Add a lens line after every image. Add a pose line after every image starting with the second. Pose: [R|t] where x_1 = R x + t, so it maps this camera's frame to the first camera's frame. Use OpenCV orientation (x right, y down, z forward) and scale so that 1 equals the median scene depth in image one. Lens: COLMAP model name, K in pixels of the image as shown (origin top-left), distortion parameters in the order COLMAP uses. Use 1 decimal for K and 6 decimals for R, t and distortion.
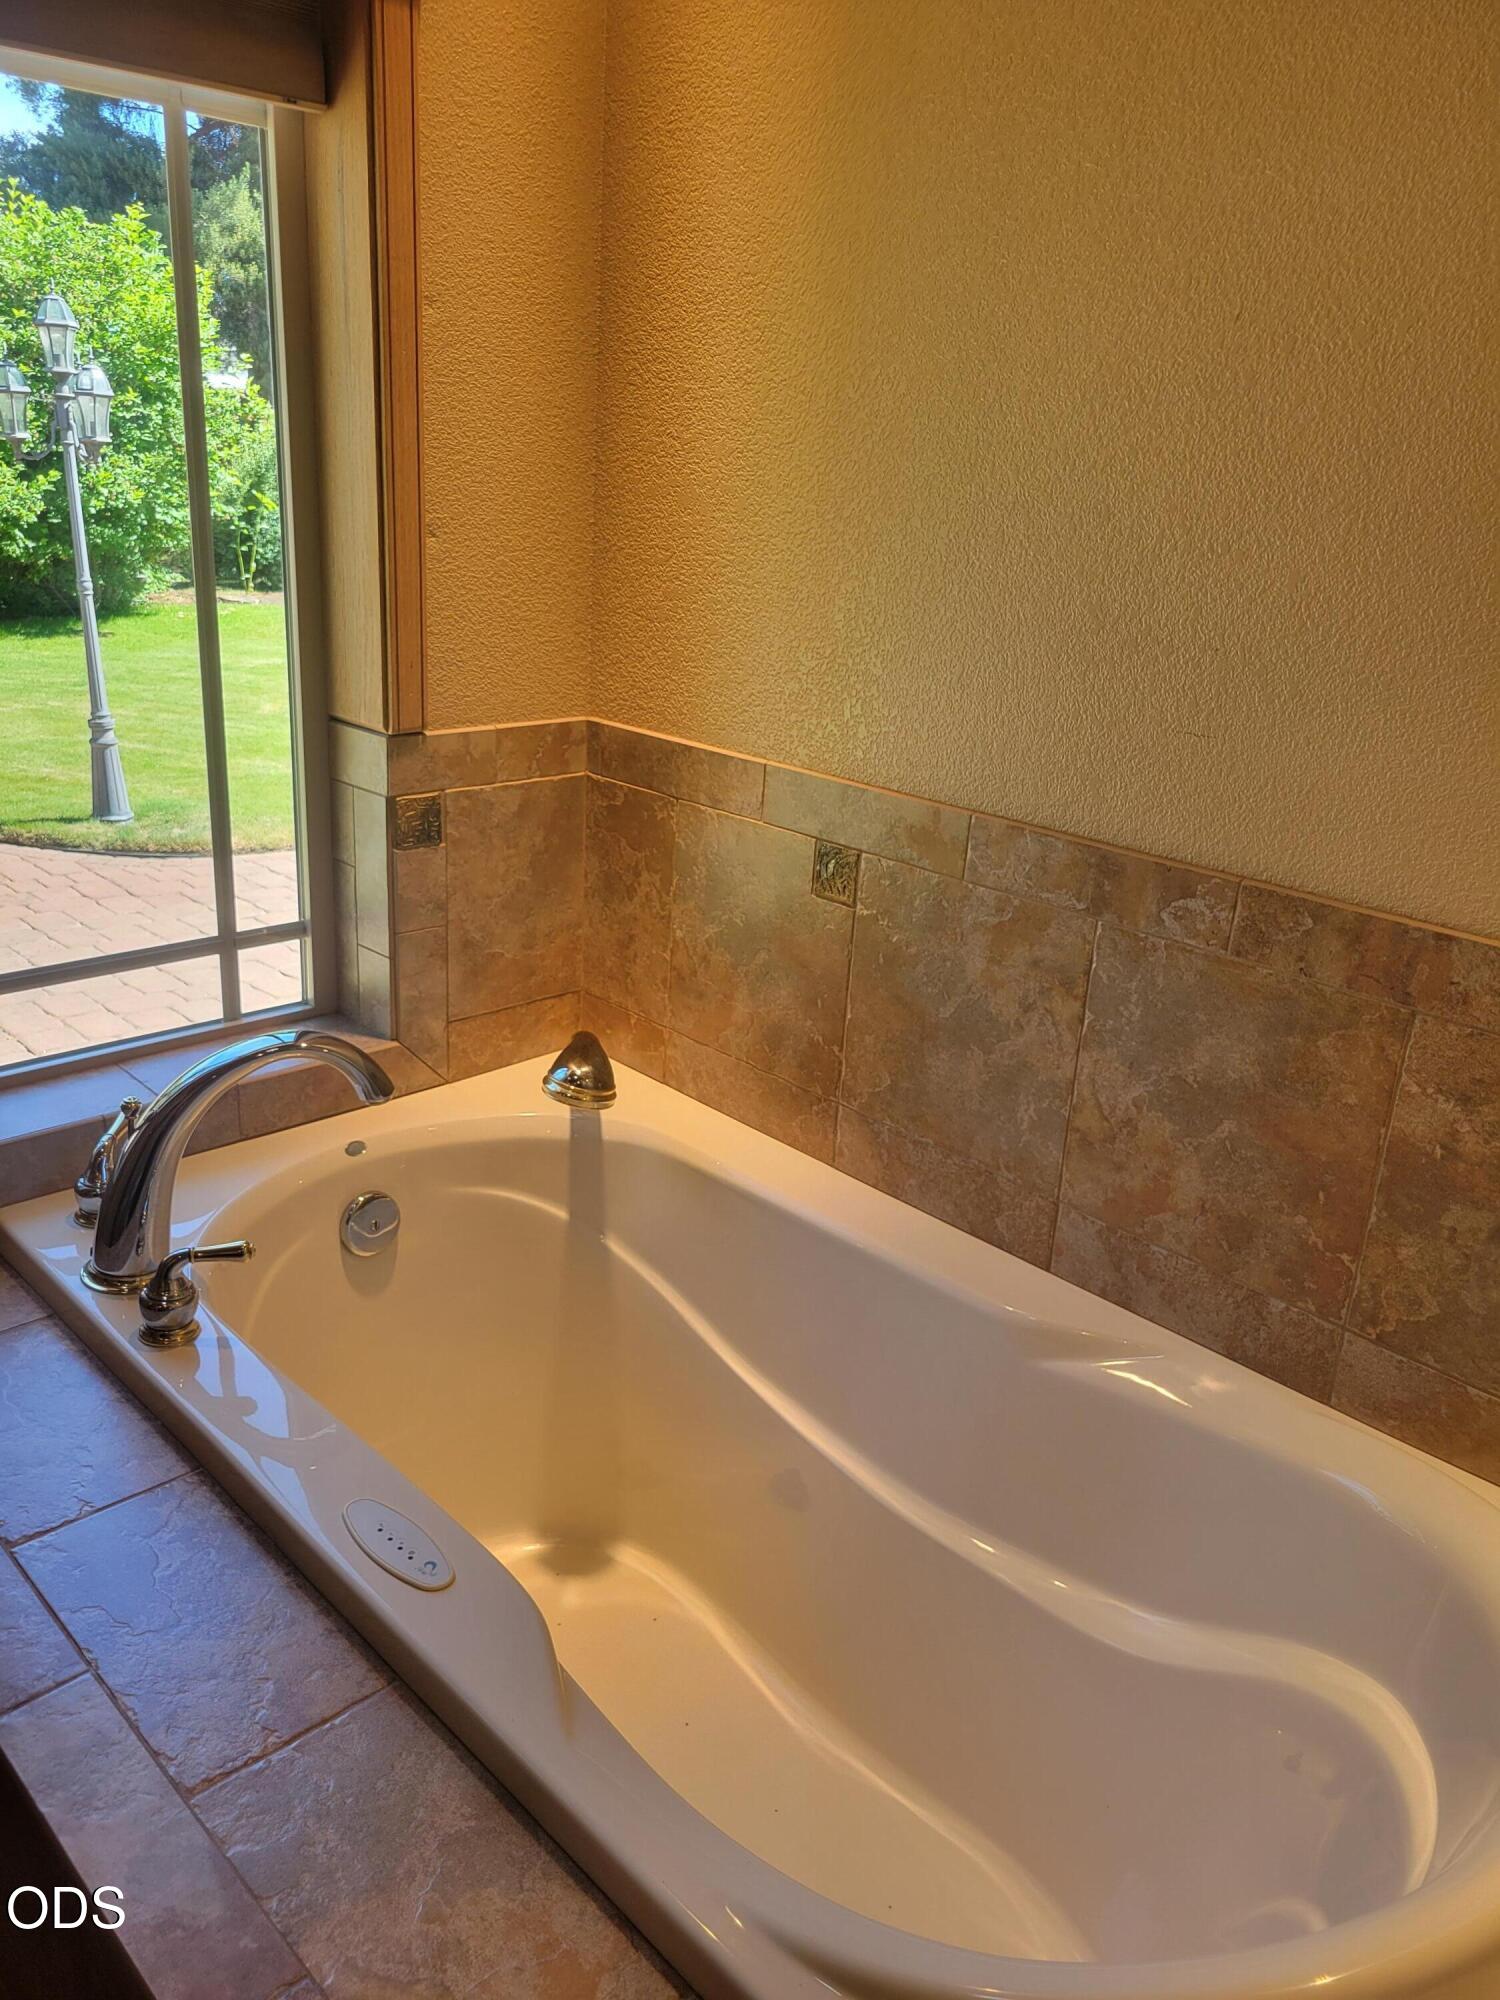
lens RADIAL K [[1500.9, 0, 679.2], [0, 1500.9, 922.3], [0, 0, 1]] dist [0.044142, -0.014573]
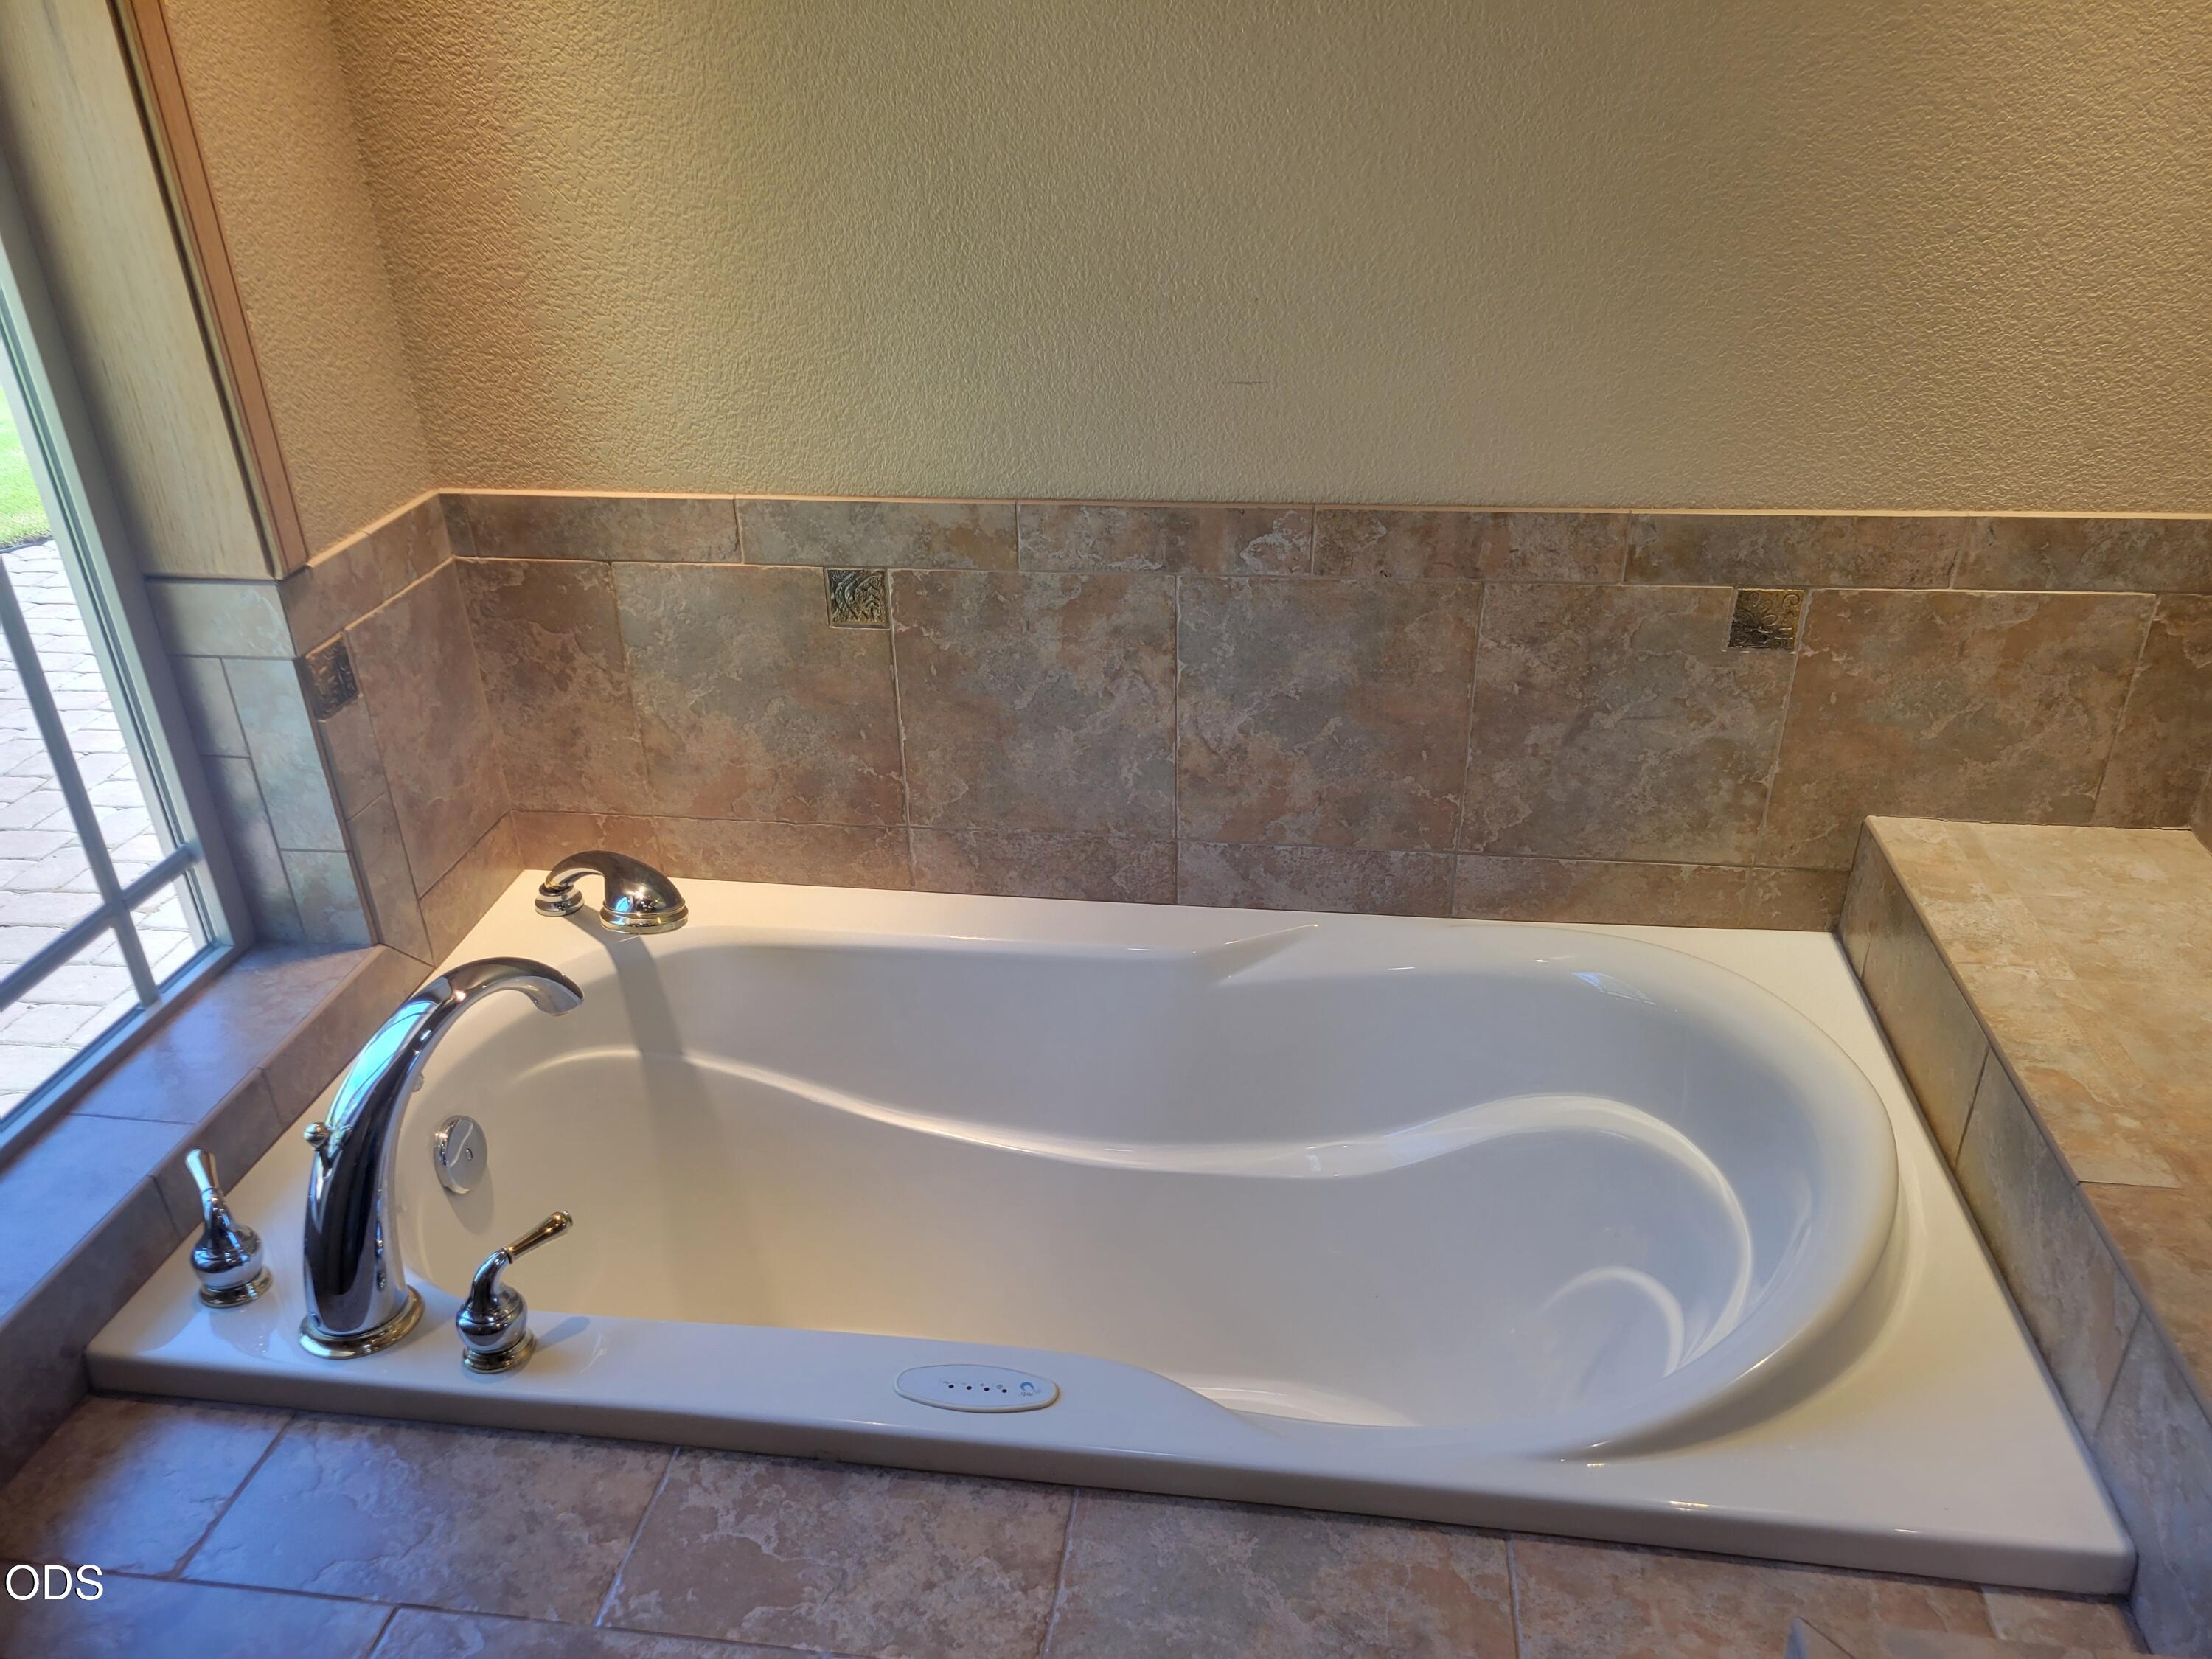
lens RADIAL K [[1660.0, 0, 1088.6], [0, 1660.0, 827.9], [0, 0, 1]] dist [0.044142, -0.014573]
pose [[0.795872, -0.344852, 0.497660, -0.375524], [0.253471, 0.936222, 0.243396, -0.123367], [-0.549855, -0.067570, 0.832522, 0.053484]]
